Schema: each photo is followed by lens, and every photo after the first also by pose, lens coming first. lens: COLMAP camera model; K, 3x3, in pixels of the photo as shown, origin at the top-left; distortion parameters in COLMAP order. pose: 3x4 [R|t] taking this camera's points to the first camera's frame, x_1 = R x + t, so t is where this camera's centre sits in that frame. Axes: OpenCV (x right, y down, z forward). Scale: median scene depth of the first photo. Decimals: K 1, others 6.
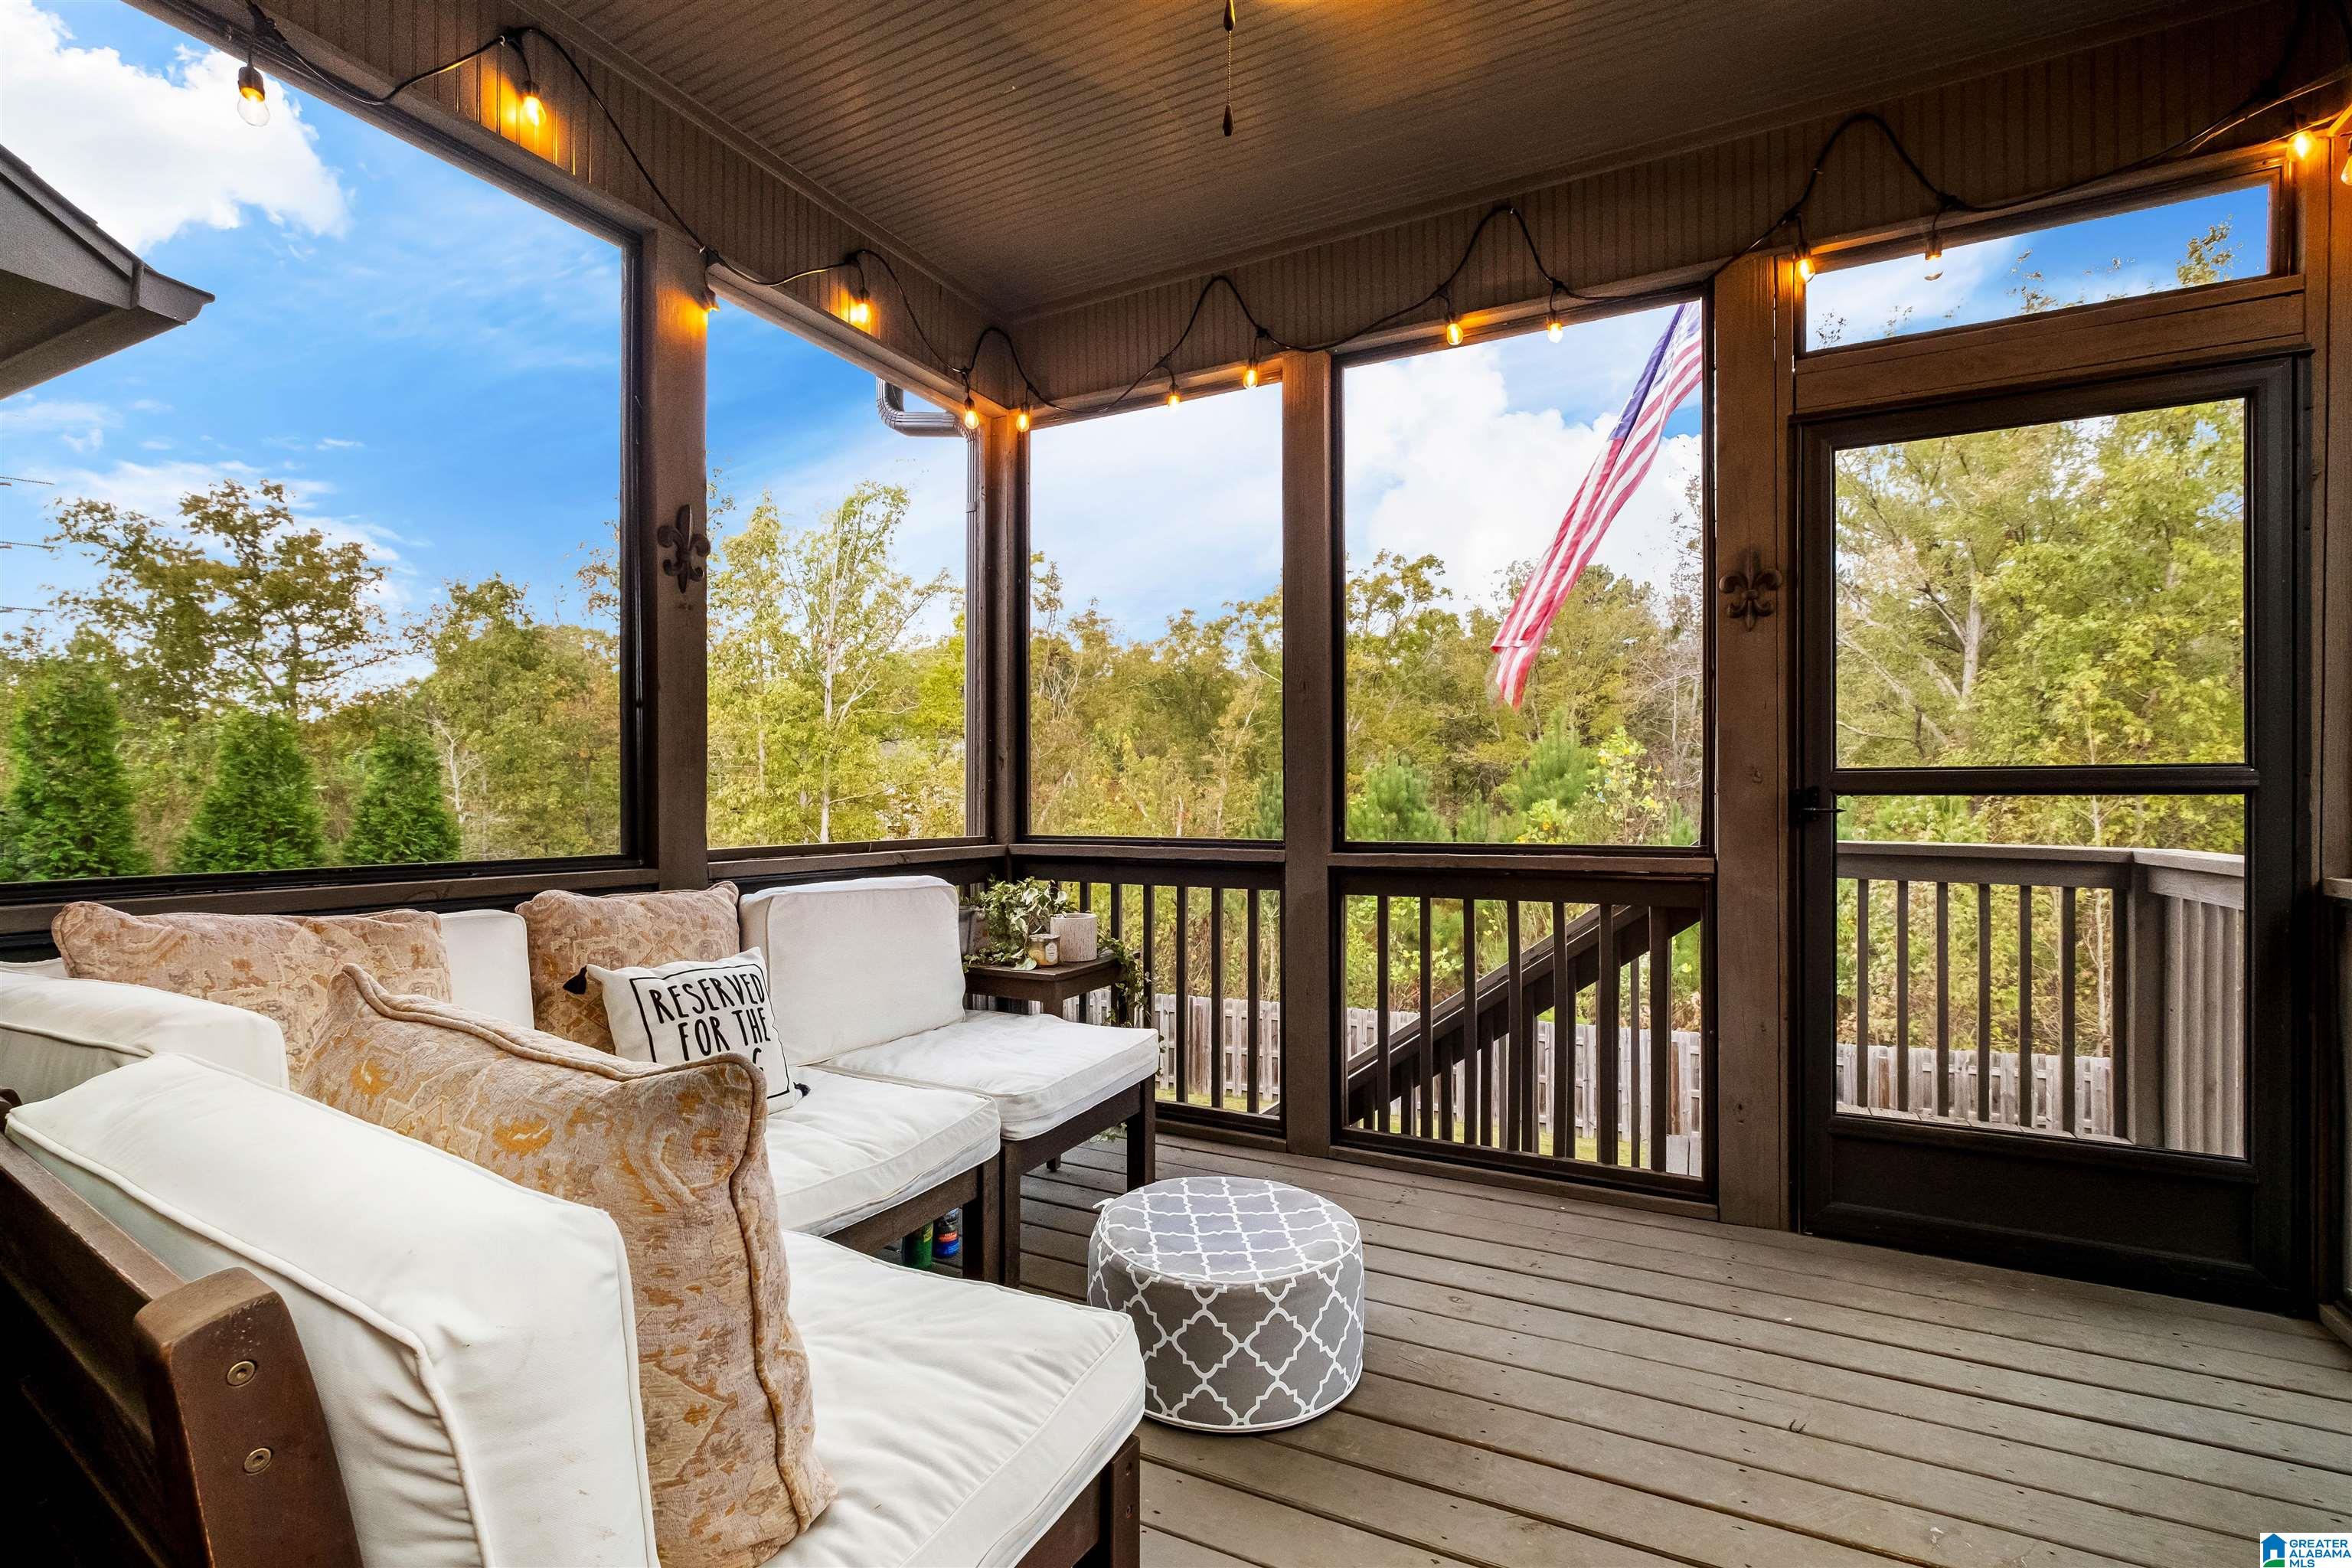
lens RADIAL K [[1044.0, 0, 1169.5], [0, 1044.0, 799.4], [0, 0, 1]] dist [-0.001642, -0.000288]
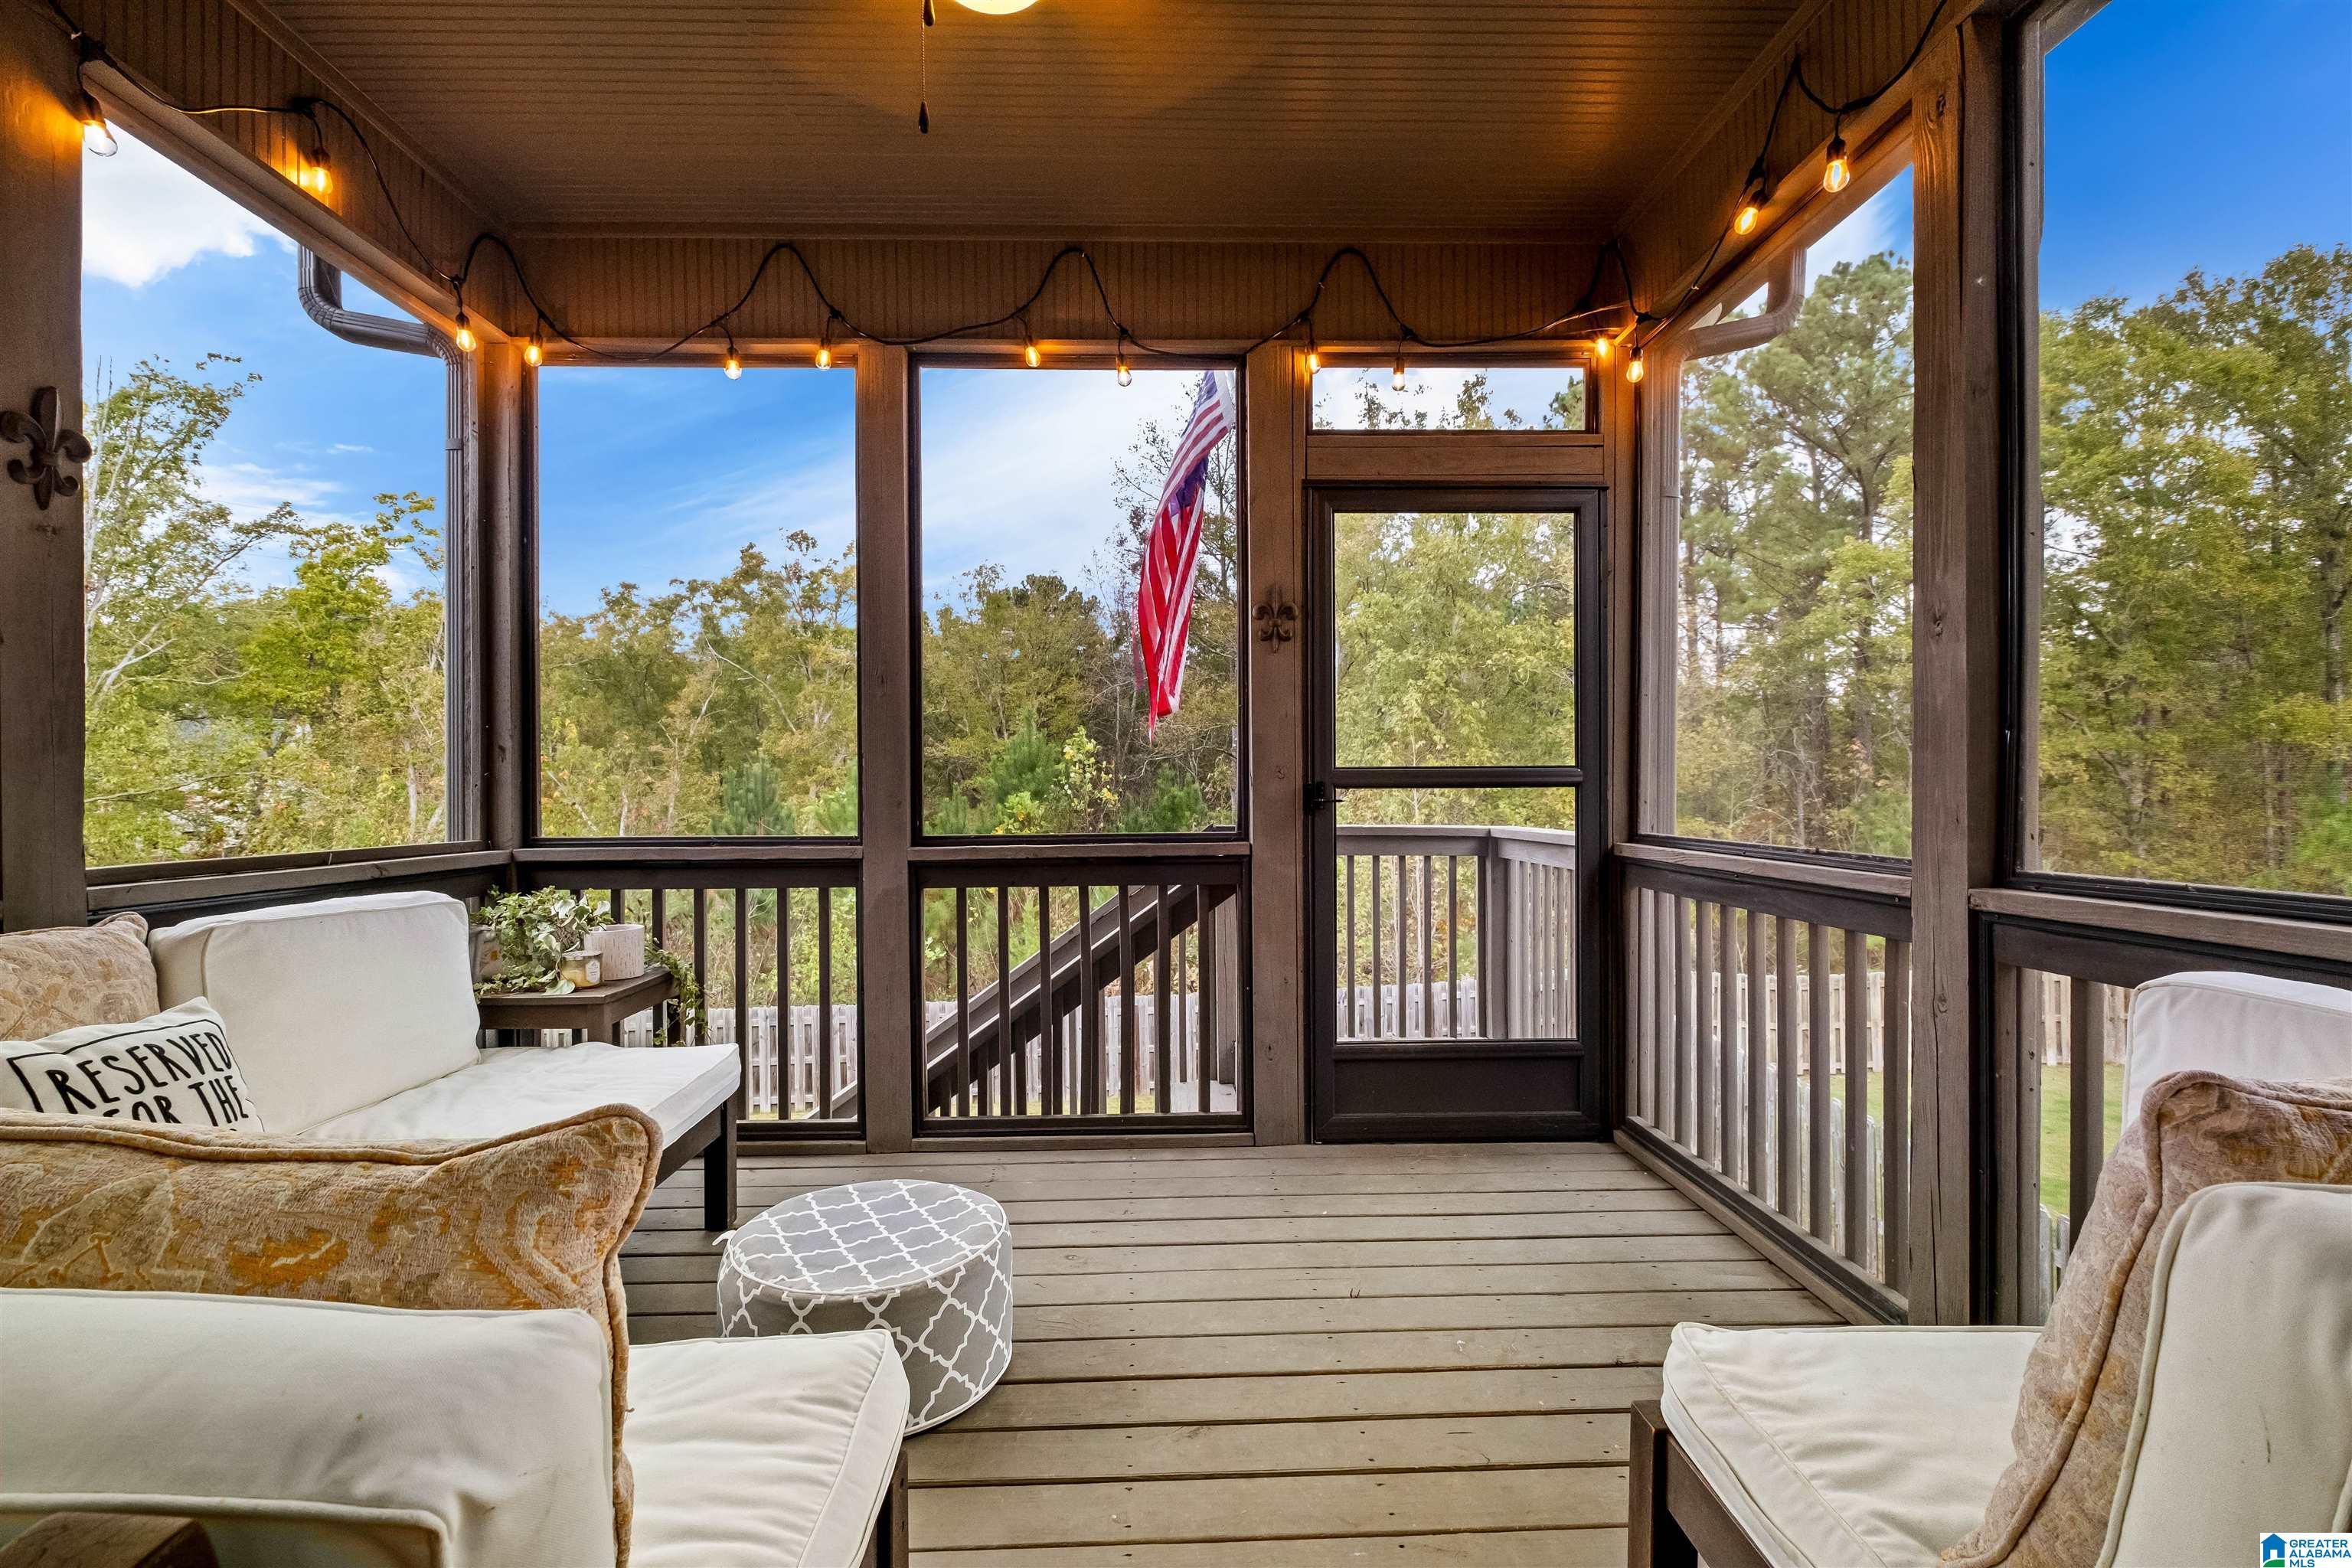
lens RADIAL K [[1029.5, 0, 1164.8], [0, 1029.5, 791.6], [0, 0, 1]] dist [-0.000690, -0.000213]
pose [[0.875992, -0.005345, 0.482296, -0.112102], [0.005588, 0.999984, 0.000933, -0.002027], [-0.482294, 0.001878, 0.876008, 0.015153]]
